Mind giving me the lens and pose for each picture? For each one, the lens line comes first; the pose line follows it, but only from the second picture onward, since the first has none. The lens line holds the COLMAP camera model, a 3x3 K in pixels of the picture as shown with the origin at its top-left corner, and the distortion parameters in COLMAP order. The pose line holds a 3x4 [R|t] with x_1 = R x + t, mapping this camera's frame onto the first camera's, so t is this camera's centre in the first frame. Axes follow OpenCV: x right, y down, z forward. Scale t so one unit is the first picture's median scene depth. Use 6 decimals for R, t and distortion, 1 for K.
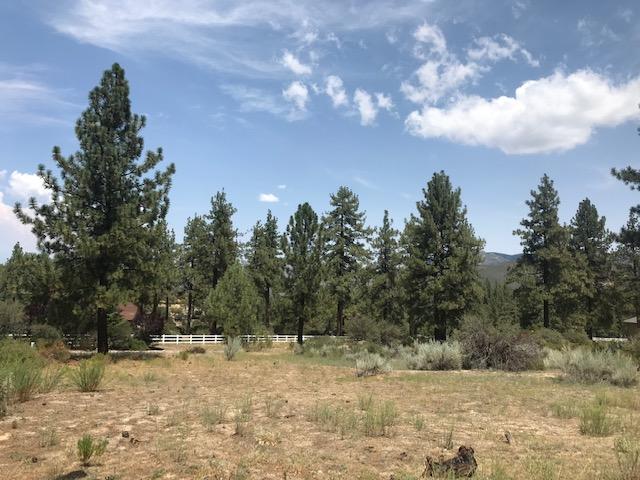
lens RADIAL K [[514.4, 0, 317.5], [0, 514.4, 230.0], [0, 0, 1]] dist [0.069261, -0.093925]
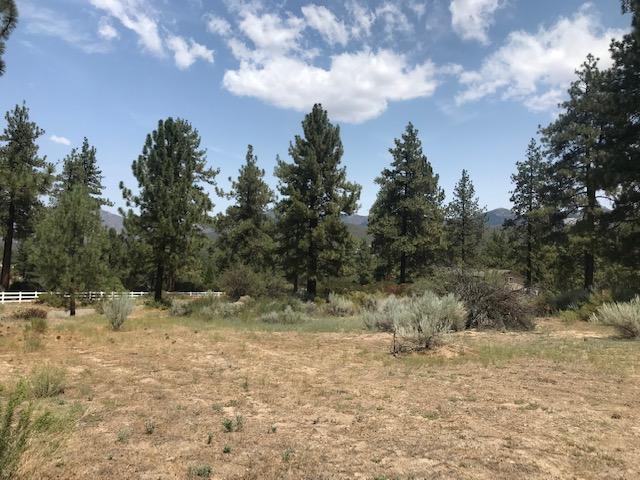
lens RADIAL K [[523.8, 0, 320.0], [0, 523.8, 240.0], [0, 0, 1]] dist [0.002816, -0.013345]
pose [[0.930423, 0.022622, 0.365787, -0.054675], [-0.061044, 0.993716, 0.093817, 0.022372], [-0.361366, -0.109619, 0.925958, 0.109382]]
